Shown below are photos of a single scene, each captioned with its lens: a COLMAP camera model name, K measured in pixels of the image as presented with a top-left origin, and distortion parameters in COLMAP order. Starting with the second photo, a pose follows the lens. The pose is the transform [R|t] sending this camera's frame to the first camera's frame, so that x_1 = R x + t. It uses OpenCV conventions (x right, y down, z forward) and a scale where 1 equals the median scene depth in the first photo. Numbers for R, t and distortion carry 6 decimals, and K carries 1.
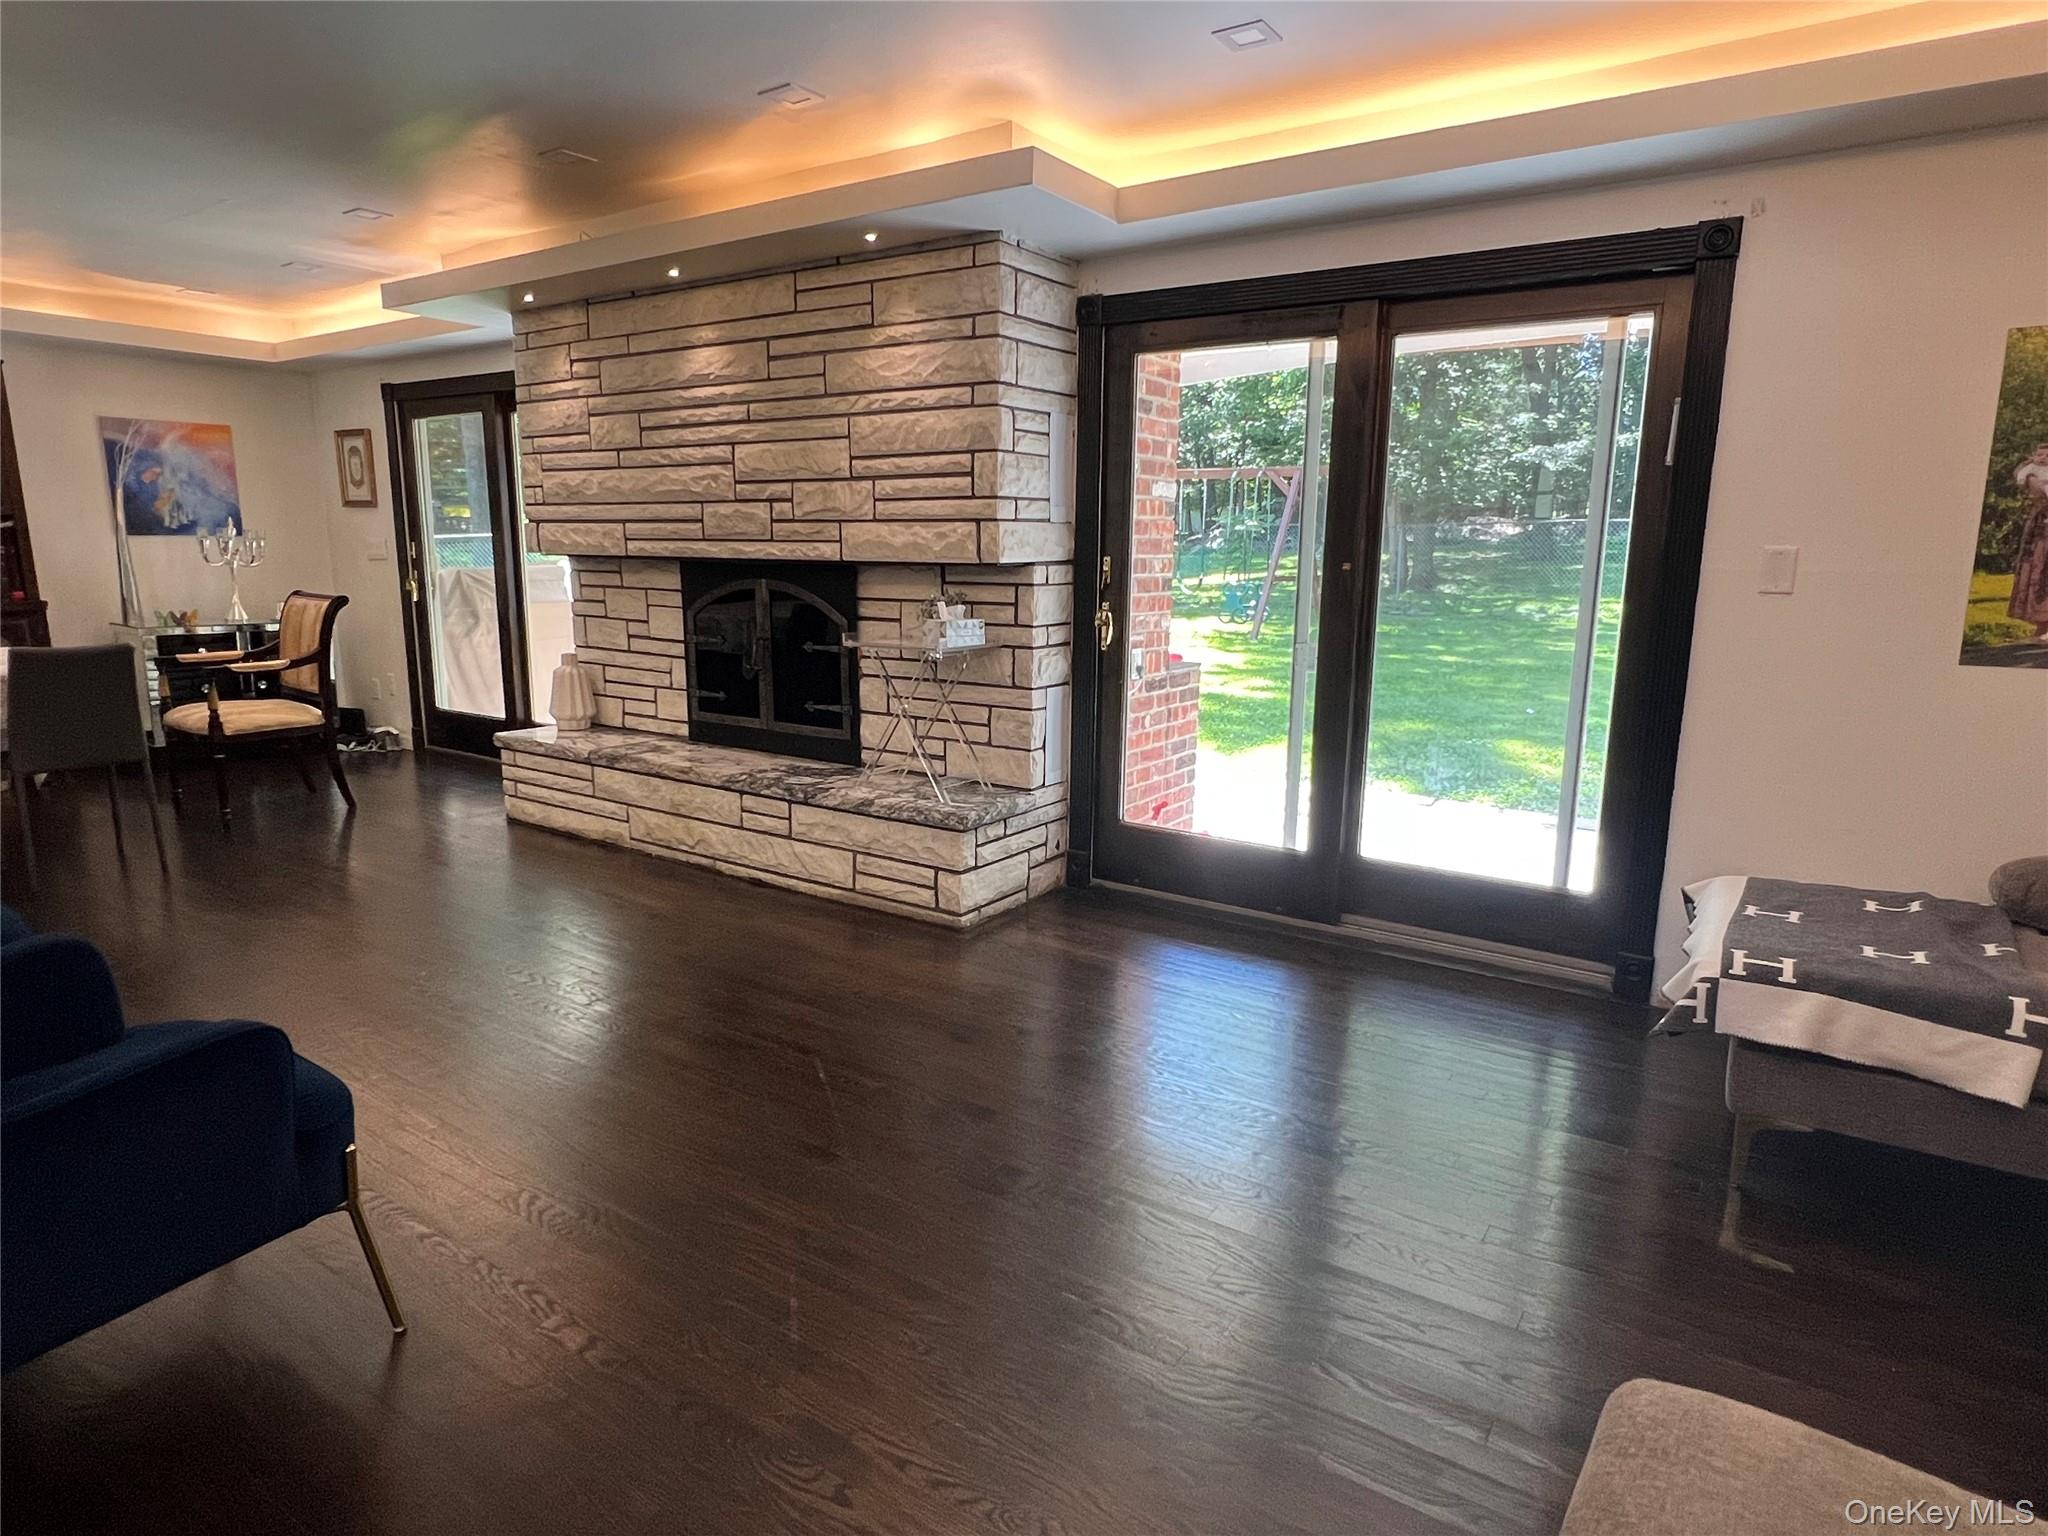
lens RADIAL K [[1159.2, 0, 1025.0], [0, 1159.2, 774.9], [0, 0, 1]] dist [-0.000851, -0.000906]
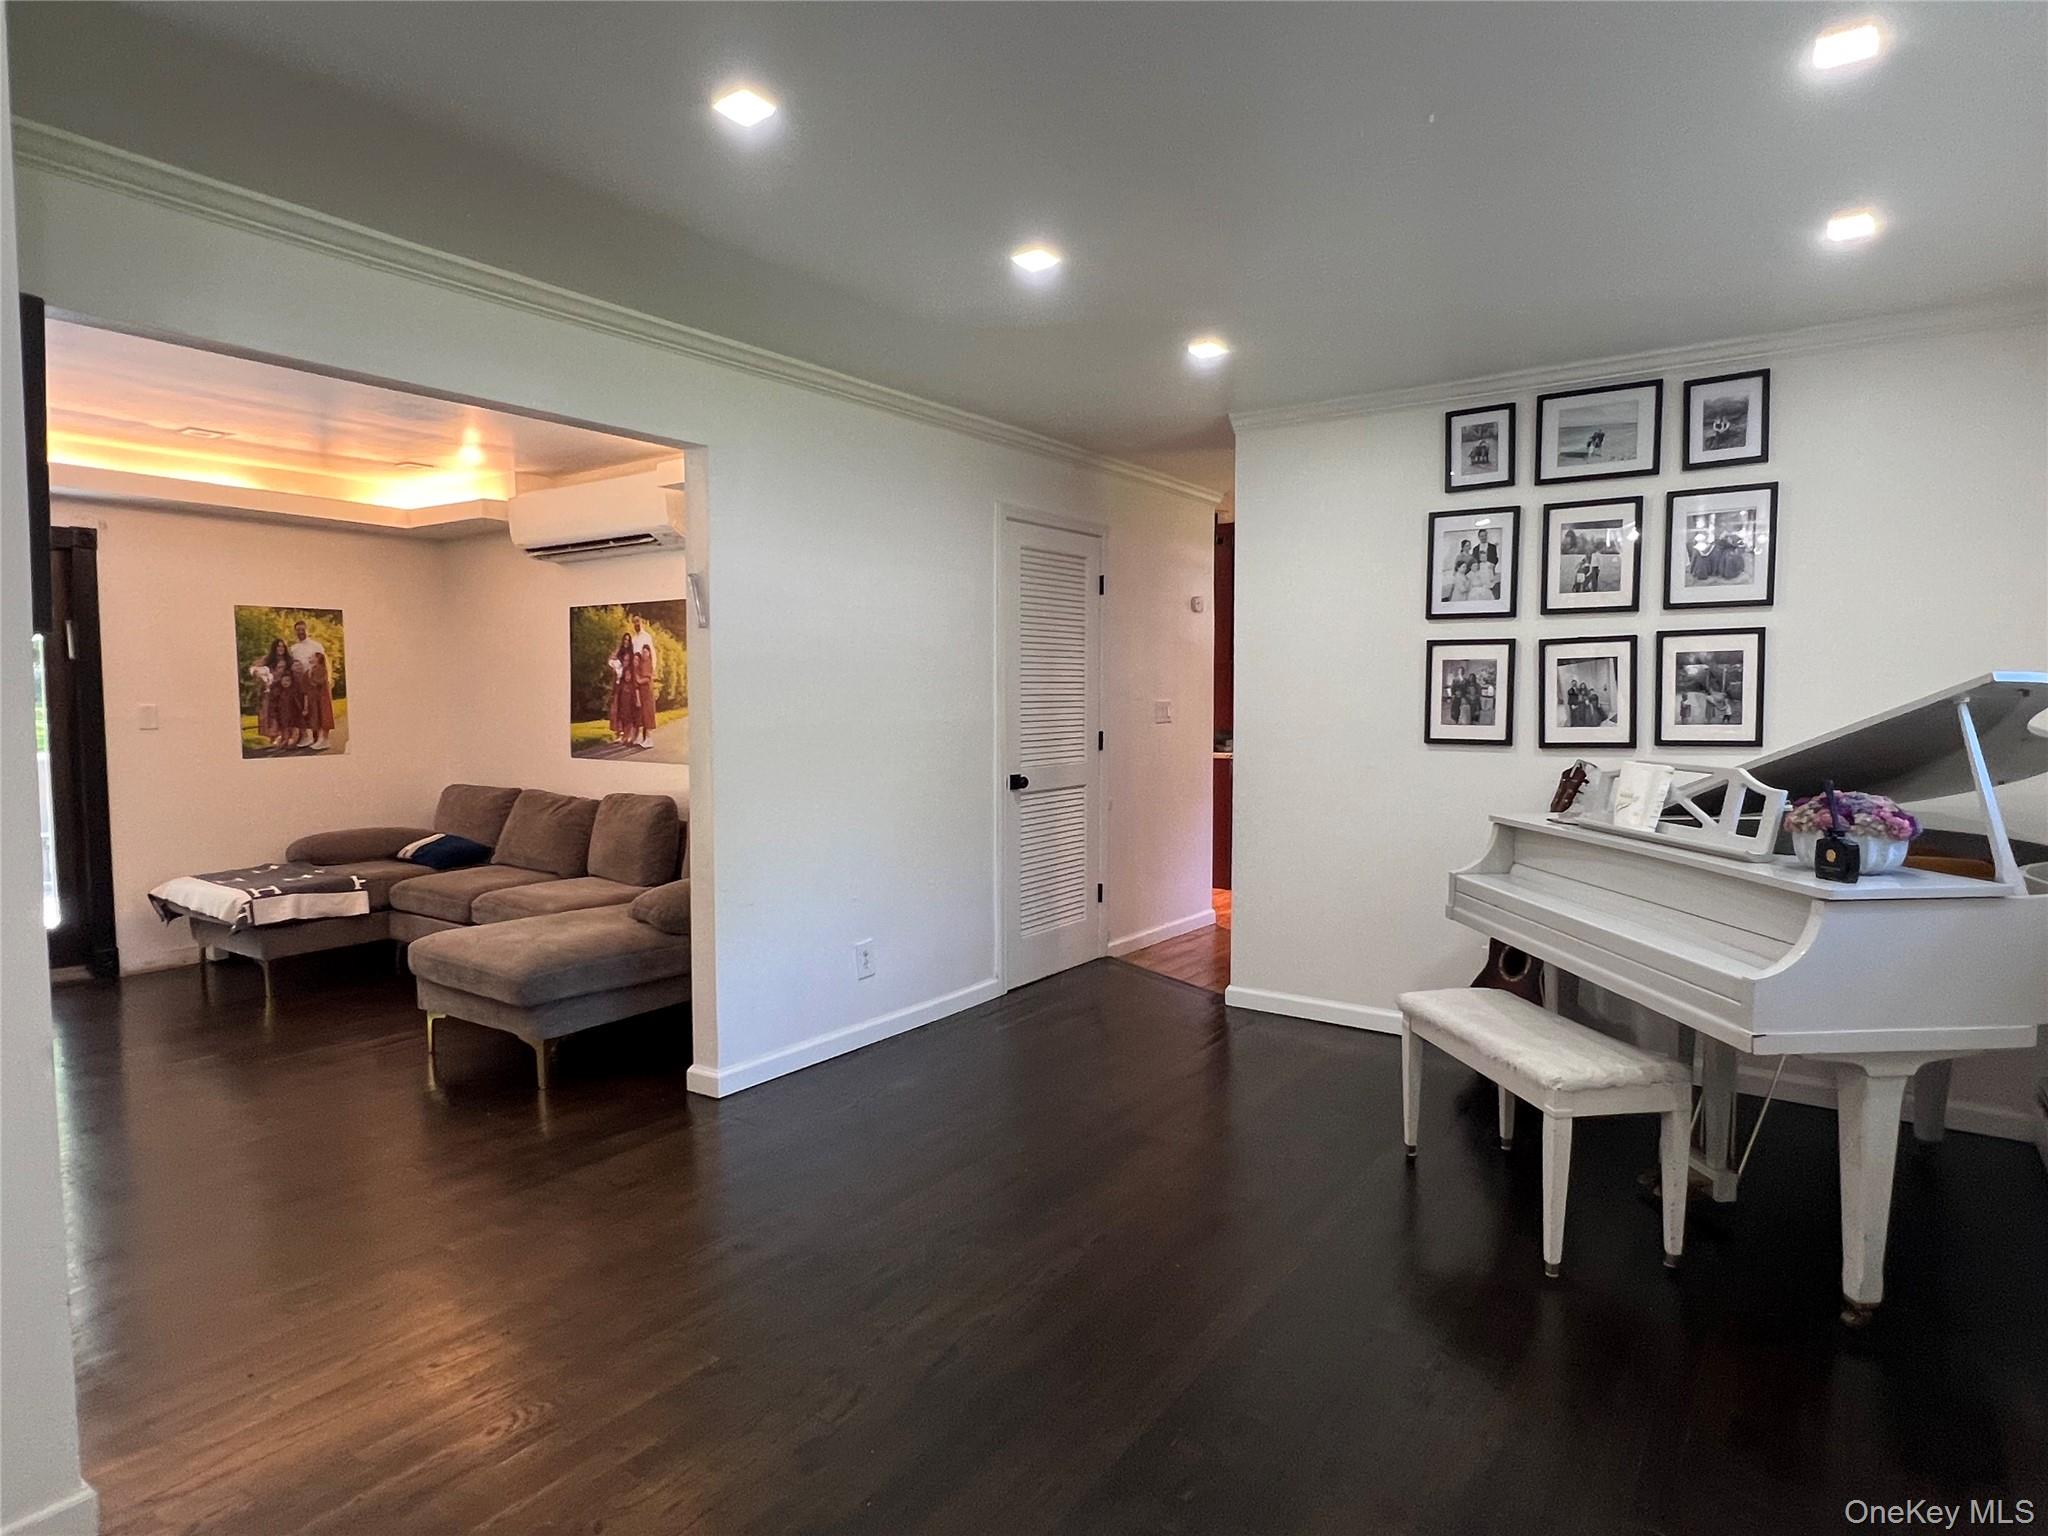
lens RADIAL K [[1161.3, 0, 1009.5], [0, 1161.3, 771.3], [0, 0, 1]] dist [-0.003510, -0.000153]
pose [[0.027857, -0.073033, 0.996940, -0.805437], [0.197216, 0.978126, 0.066144, 0.039730], [-0.979964, 0.194770, 0.041651, -0.283899]]
